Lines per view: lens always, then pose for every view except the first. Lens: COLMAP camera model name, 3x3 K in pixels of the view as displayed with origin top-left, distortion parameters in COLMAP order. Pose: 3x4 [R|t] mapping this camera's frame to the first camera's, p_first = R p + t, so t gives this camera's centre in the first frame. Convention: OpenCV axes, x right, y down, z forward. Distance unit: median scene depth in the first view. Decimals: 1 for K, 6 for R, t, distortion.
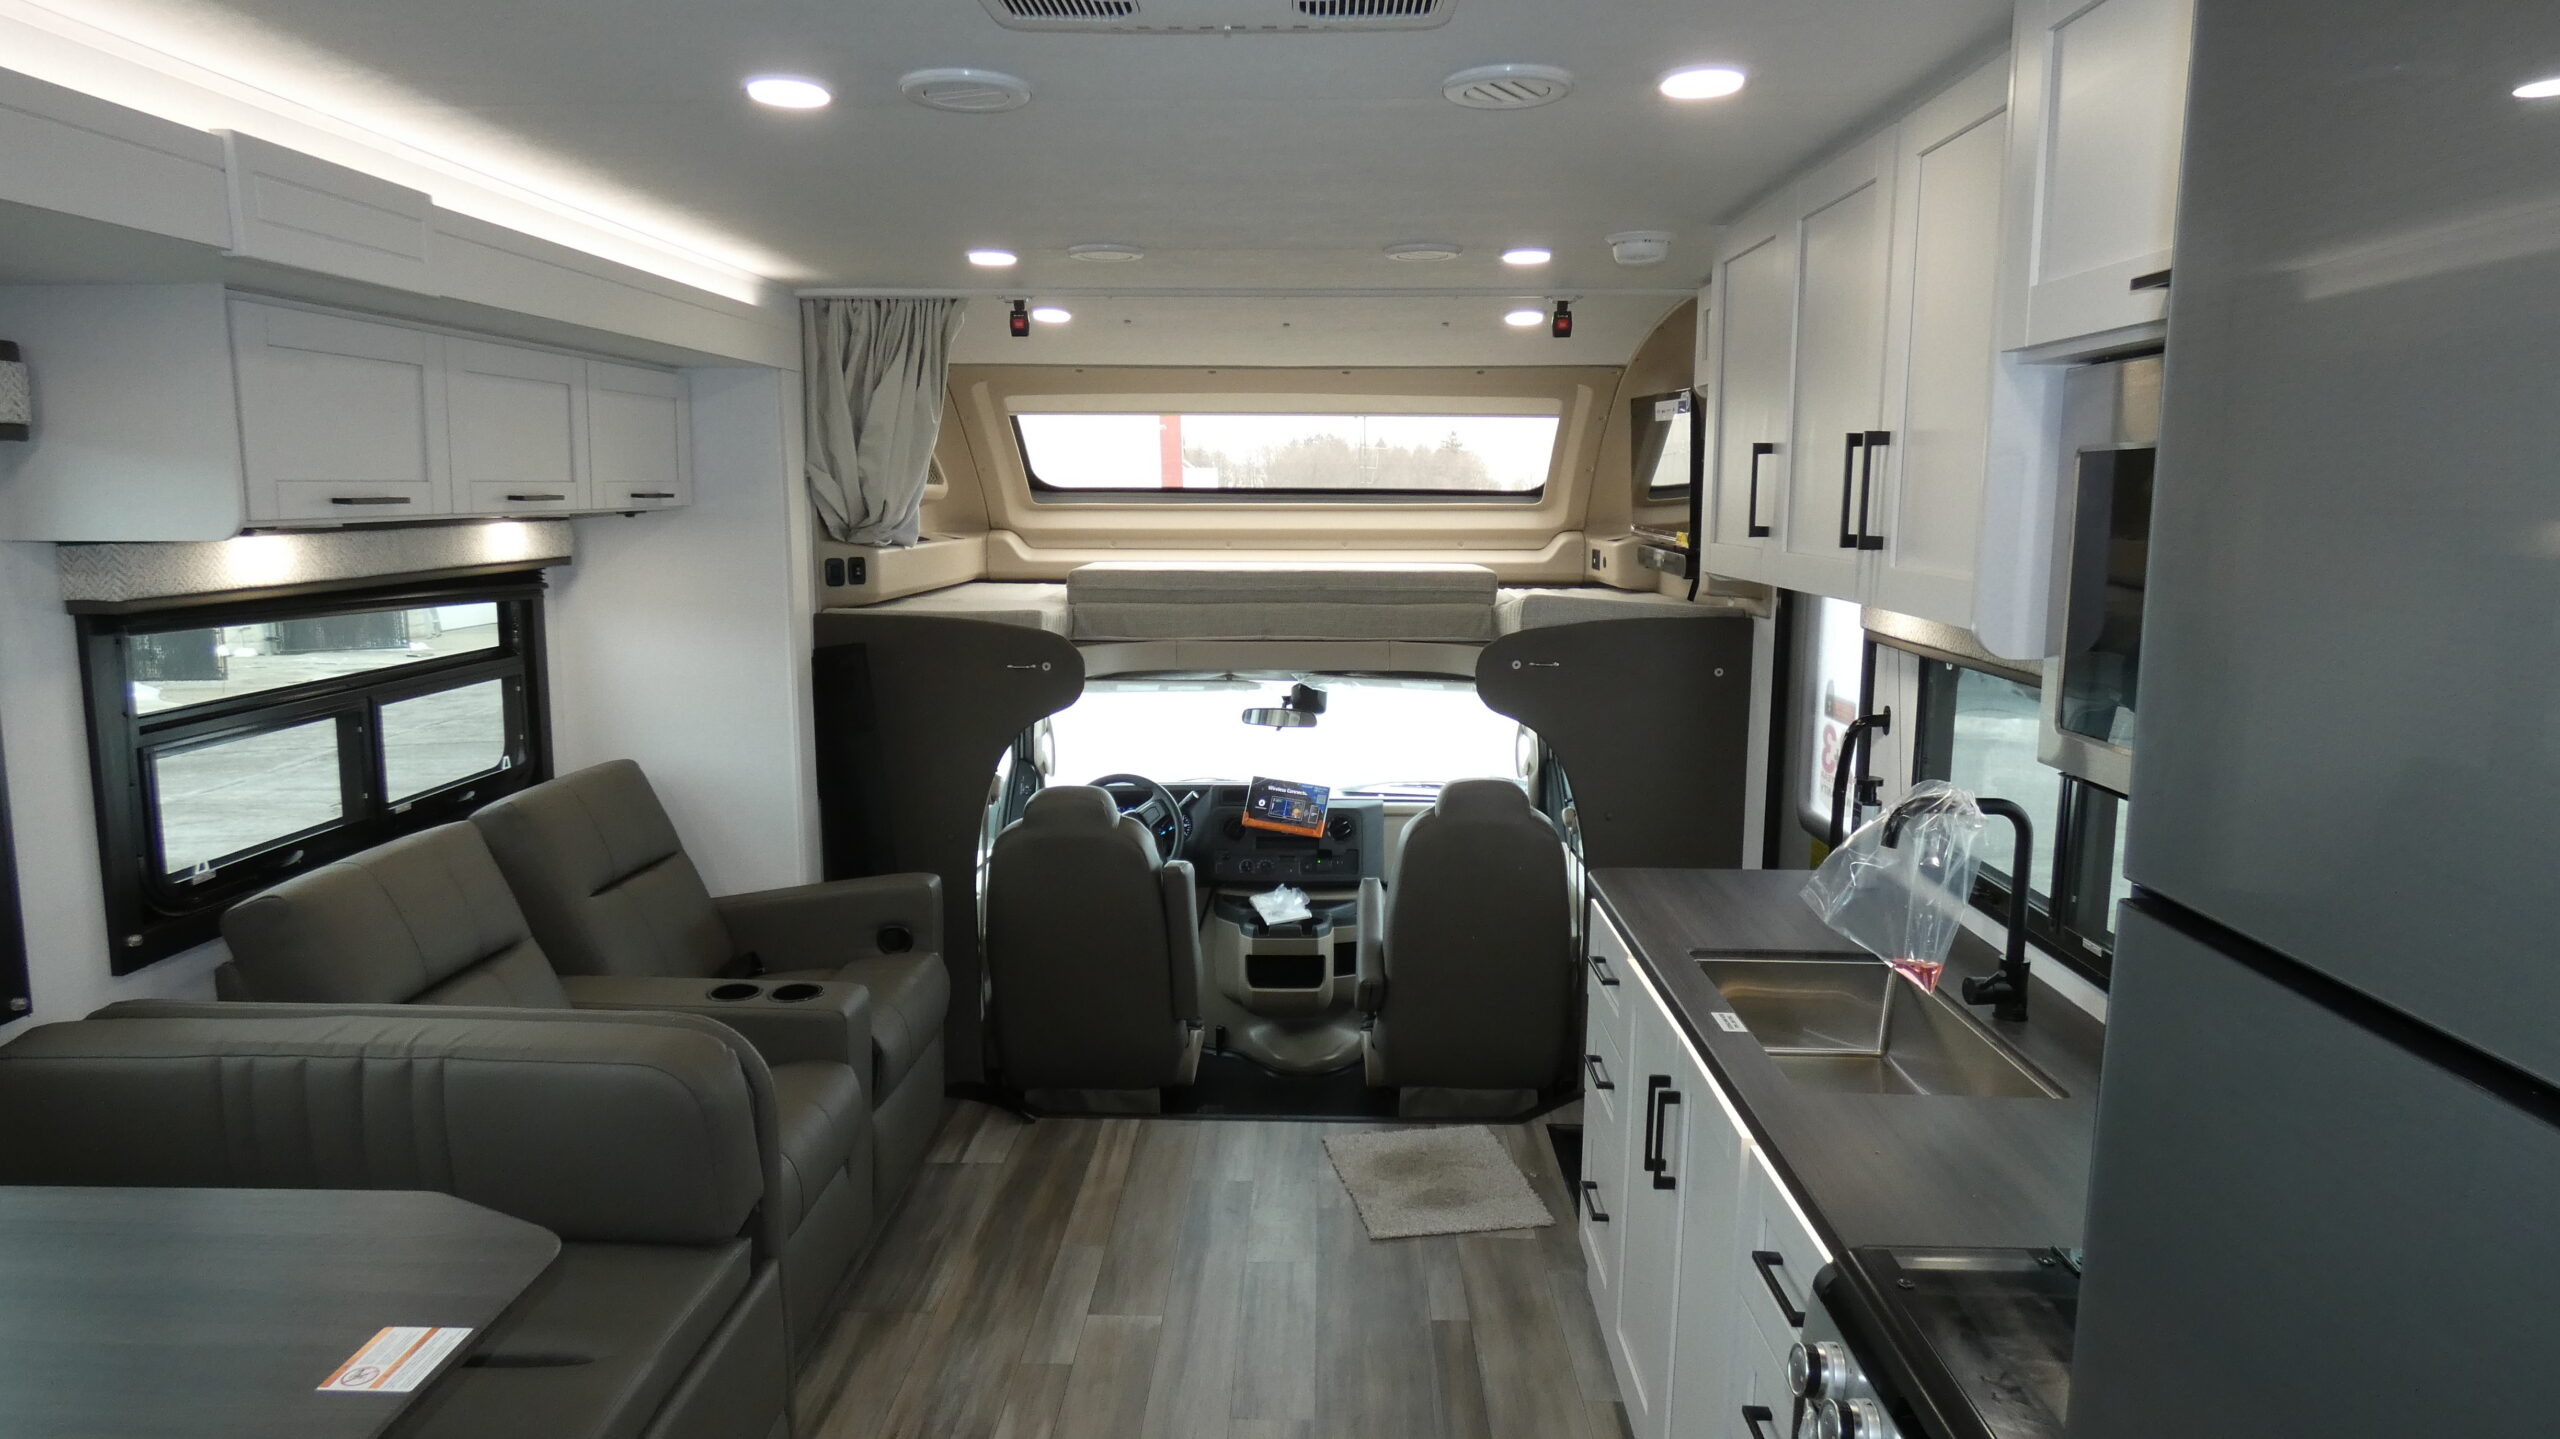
lens RADIAL K [[1523.1, 0, 1290.4], [0, 1523.1, 706.4], [0, 0, 1]] dist [-0.002013, -0.004471]
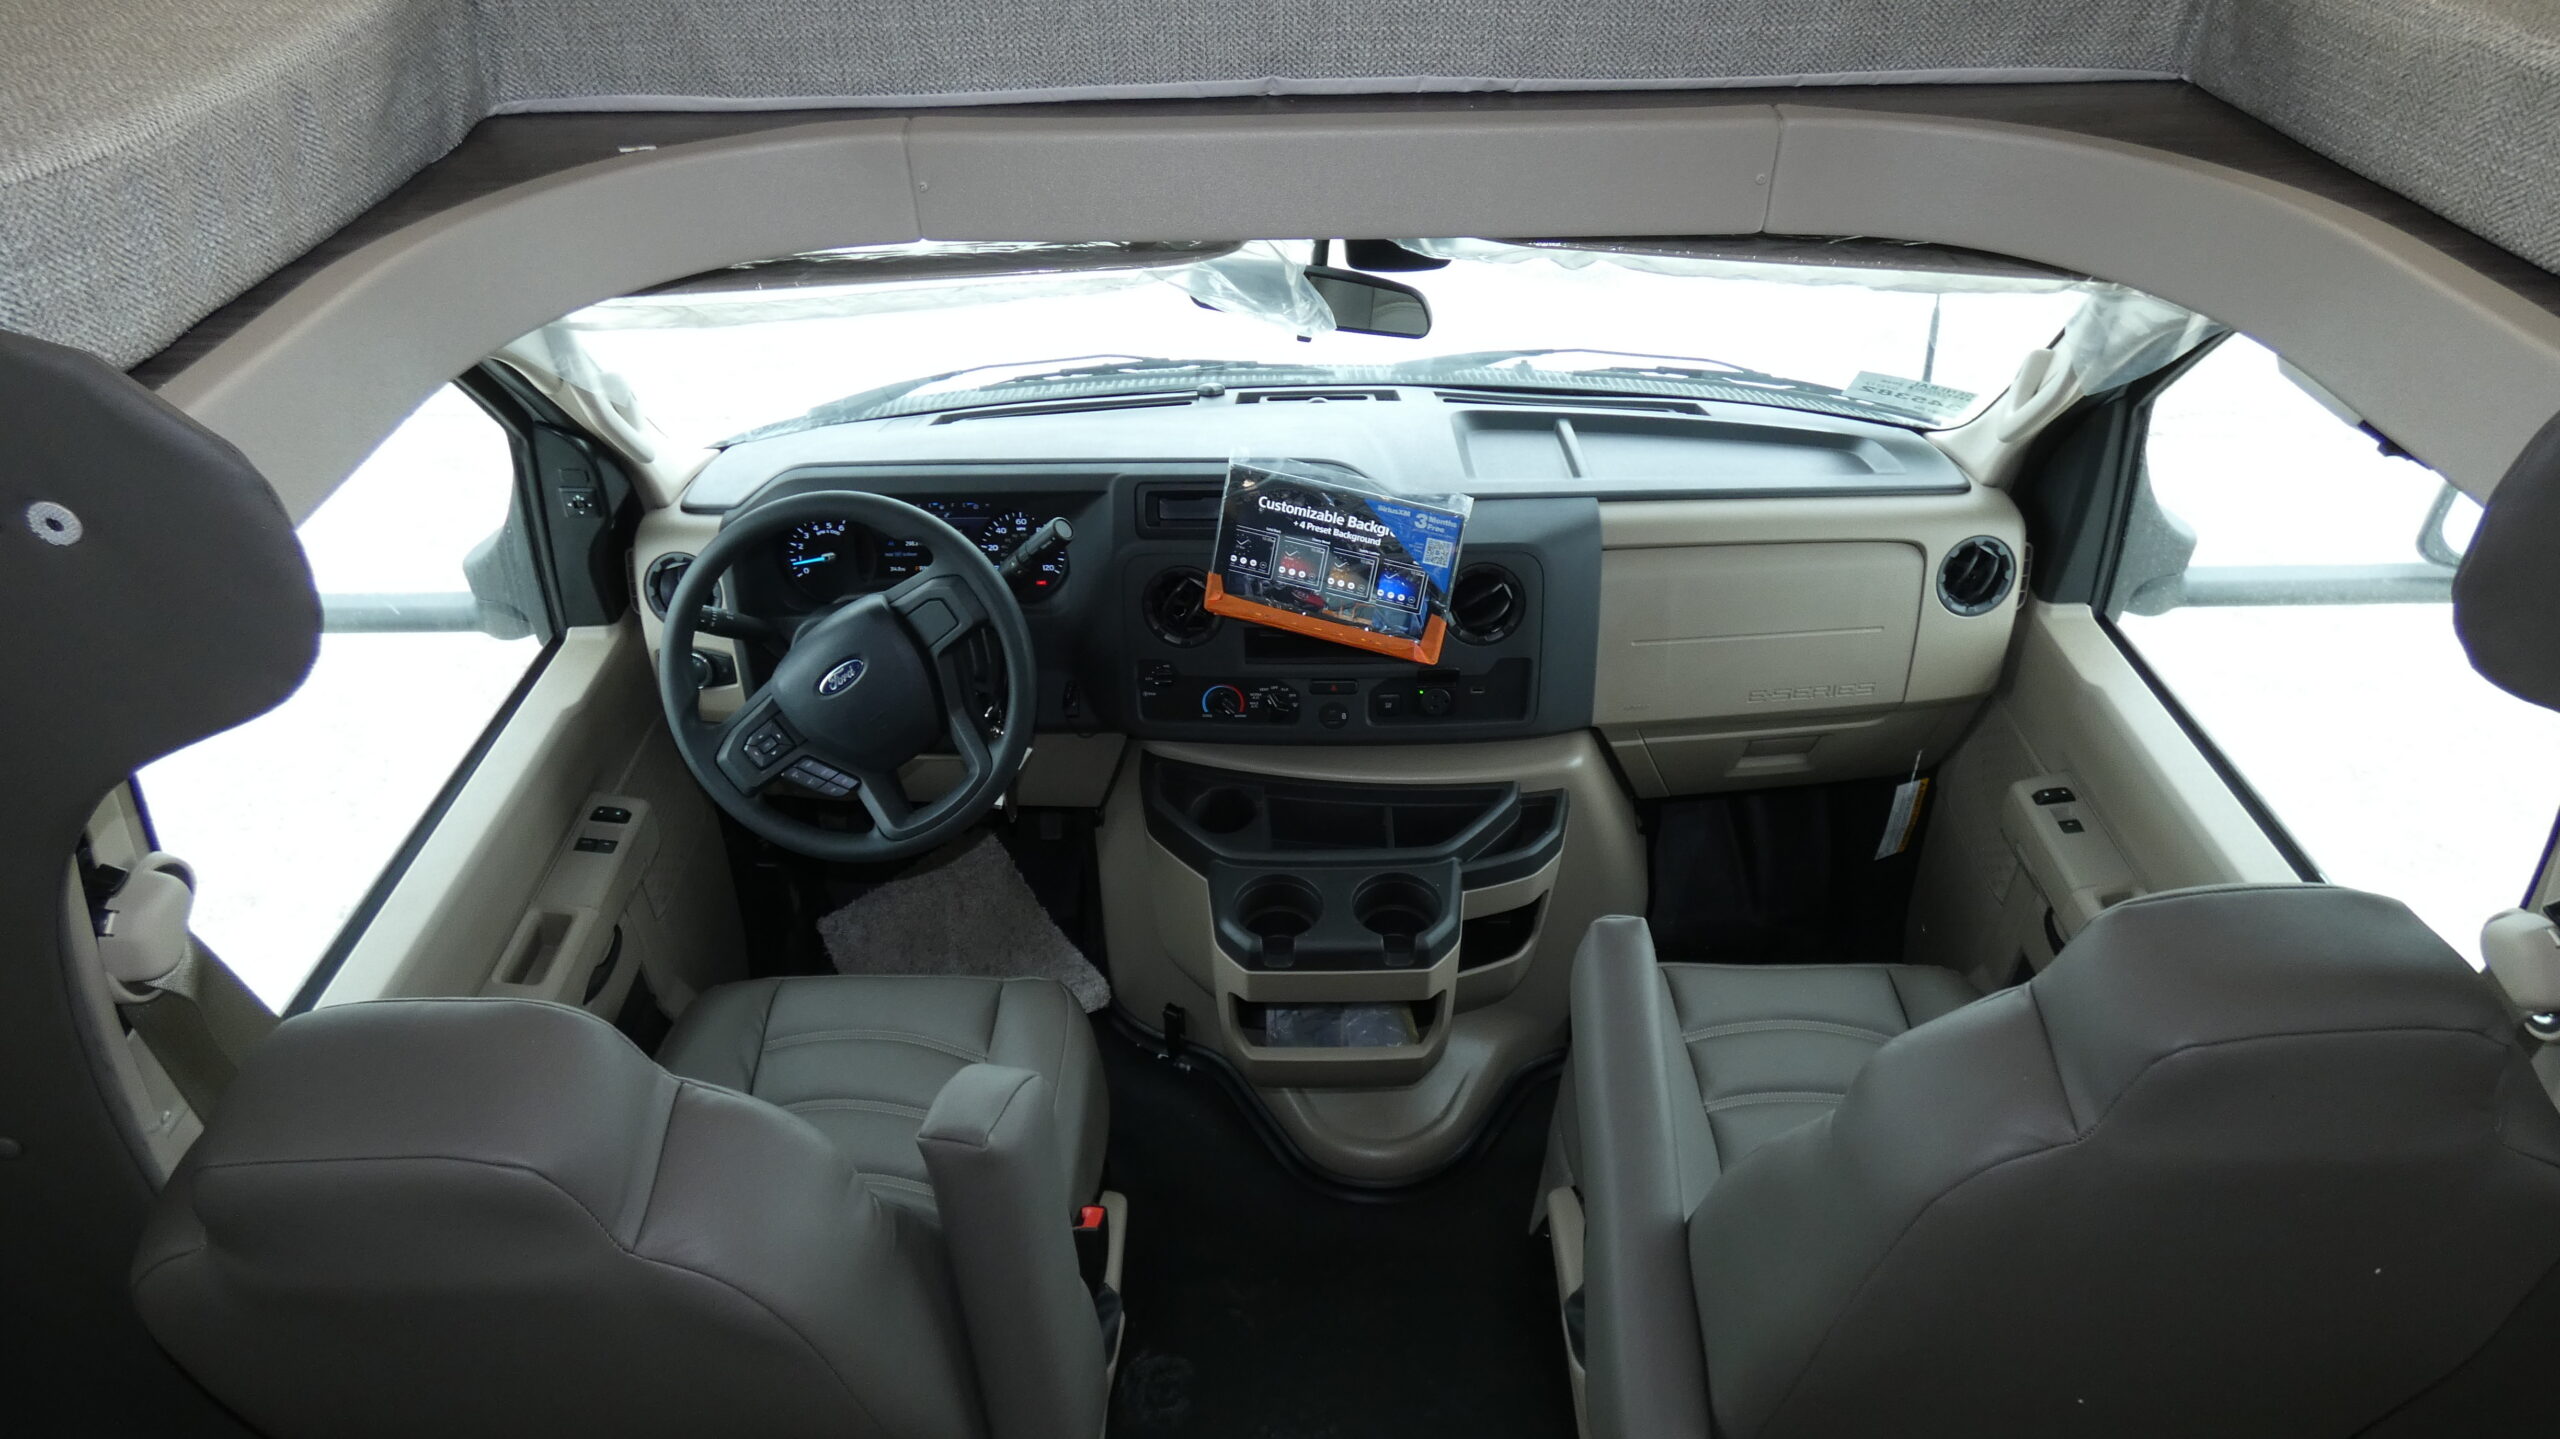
lens RADIAL K [[1523.1, 0, 1284.7], [0, 1523.1, 720.8], [0, 0, 1]] dist [-0.002013, -0.004471]
pose [[0.999634, -0.024293, 0.011872, -0.017020], [0.015148, 0.866865, 0.498312, -0.070810], [-0.022397, -0.497950, 0.866917, 0.656719]]
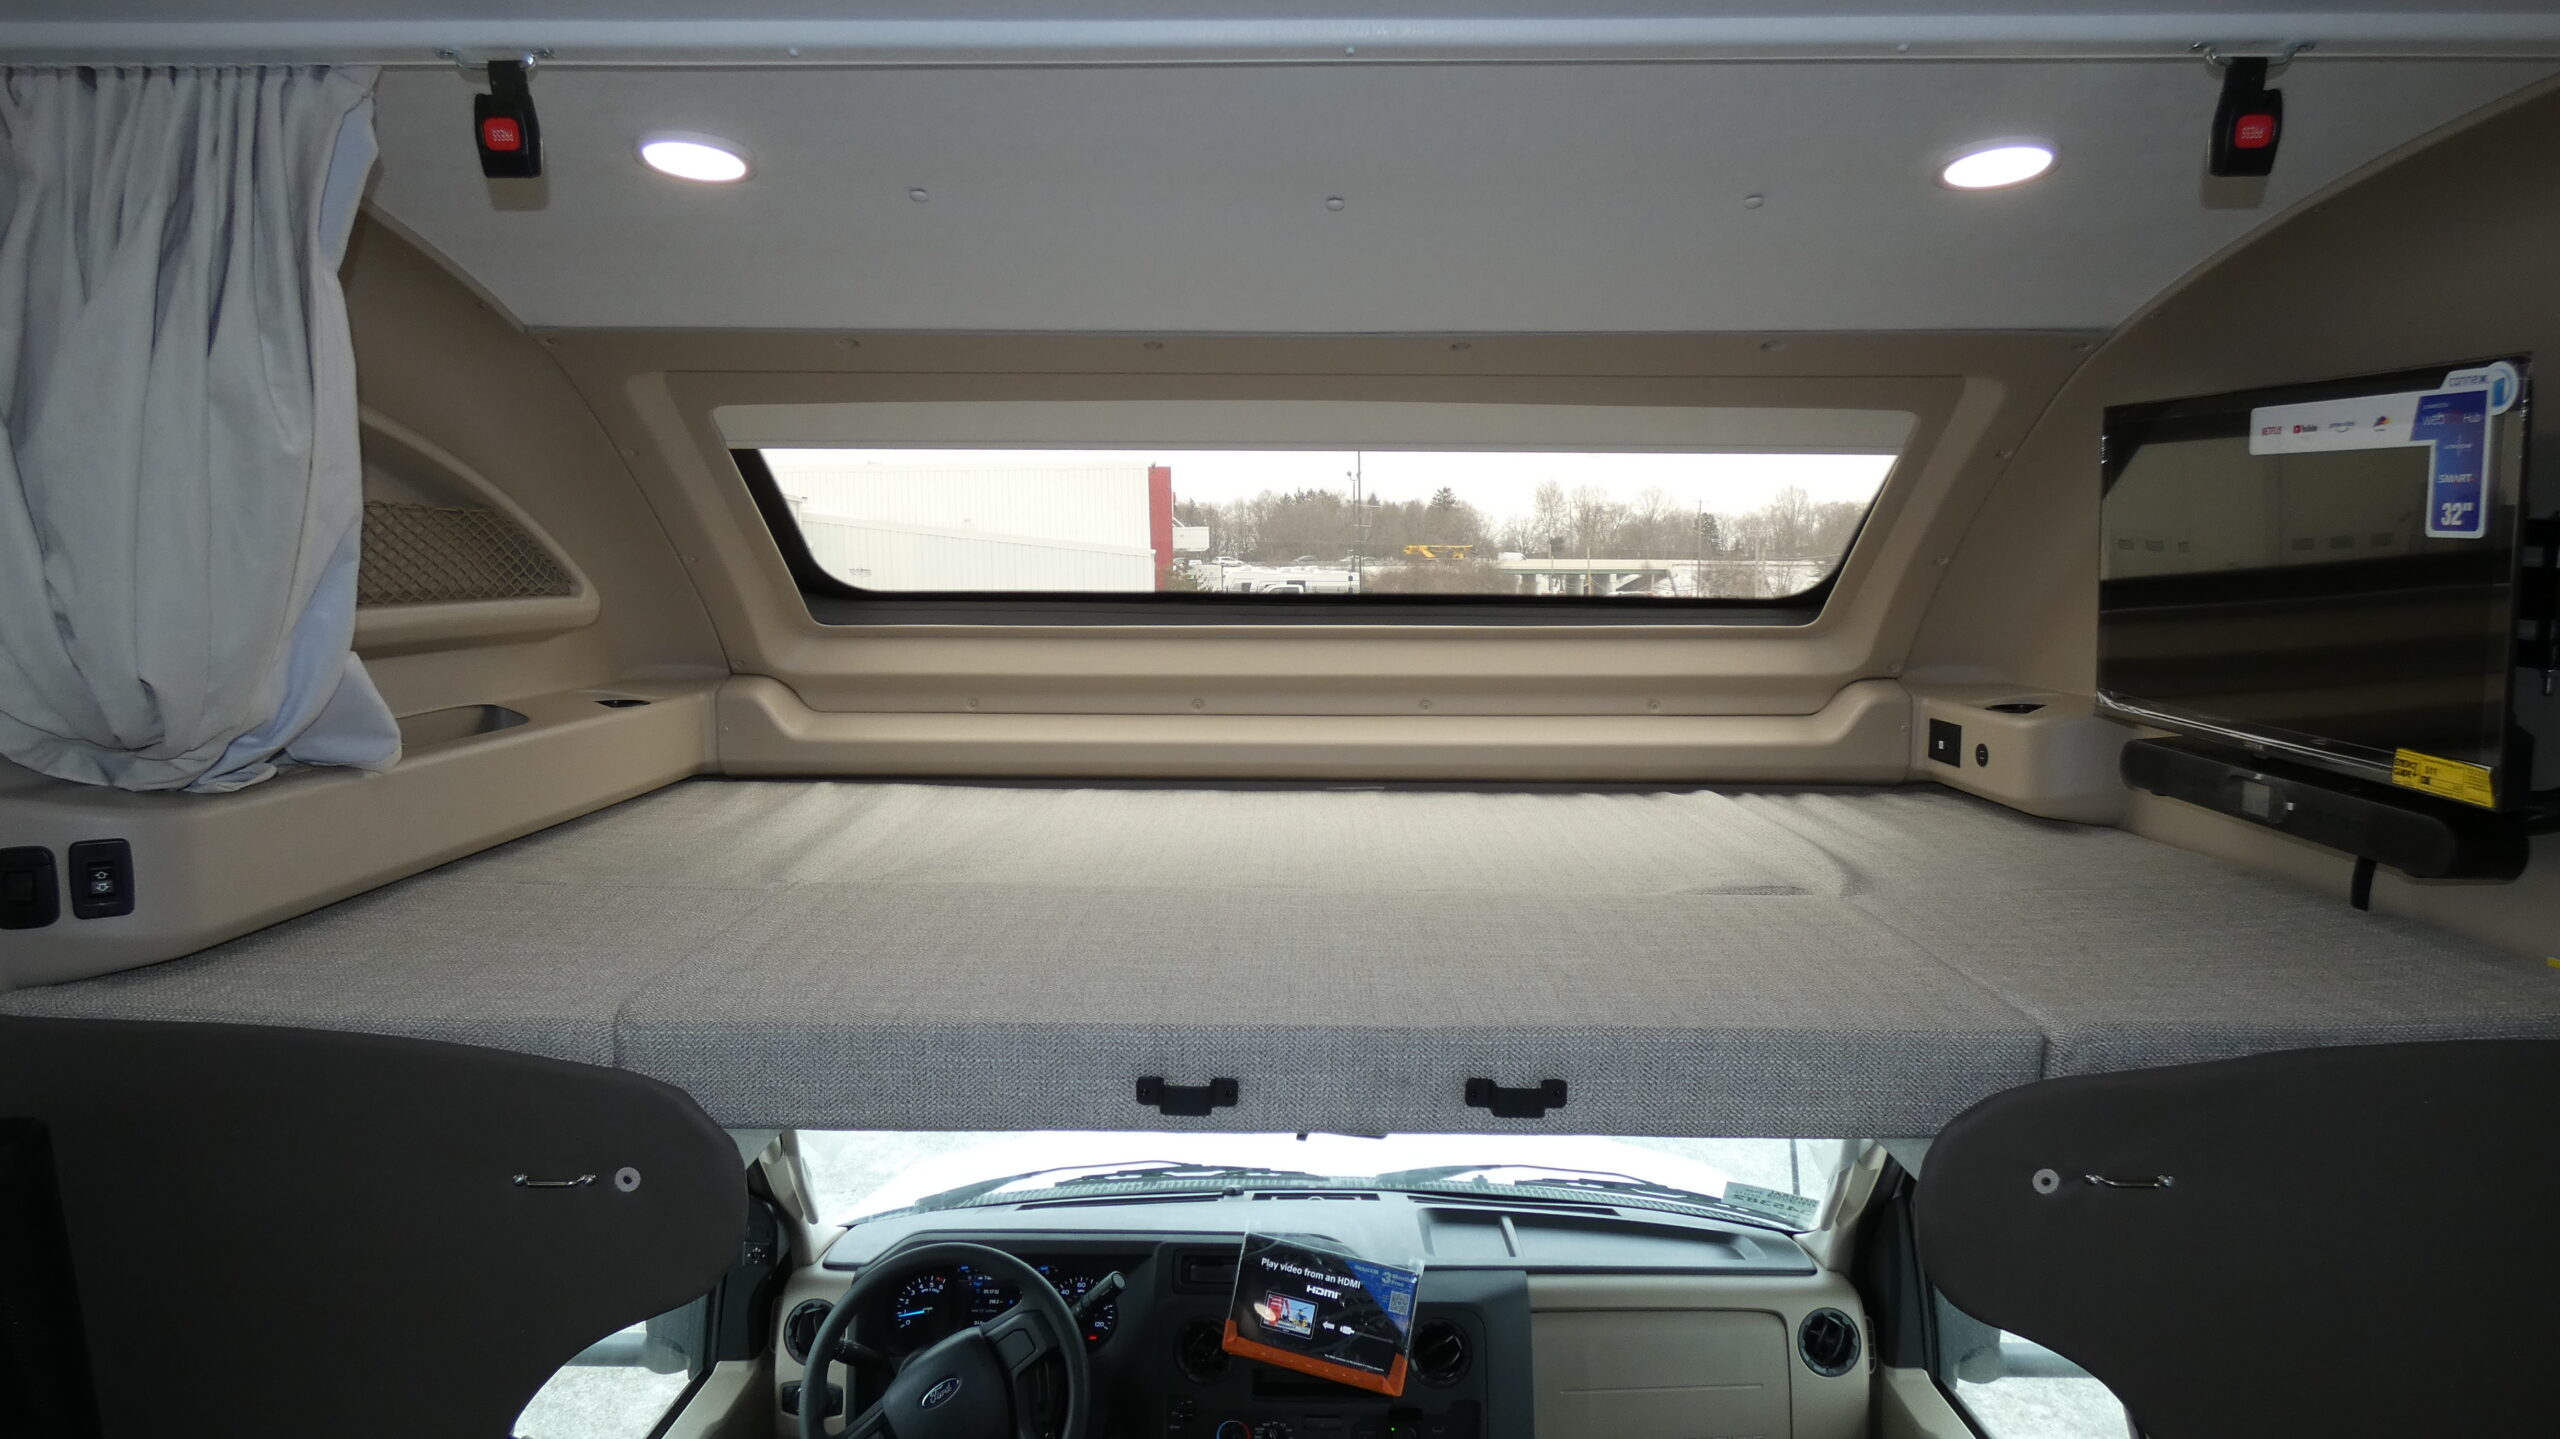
lens RADIAL K [[1523.1, 0, 1276.3], [0, 1523.1, 720.2], [0, 0, 1]] dist [-0.002013, -0.004471]
pose [[0.999997, 0.000771, -0.002361, -0.013779], [-0.000838, 0.999589, -0.028668, -0.091881], [0.002338, 0.028670, 0.999586, 0.522310]]
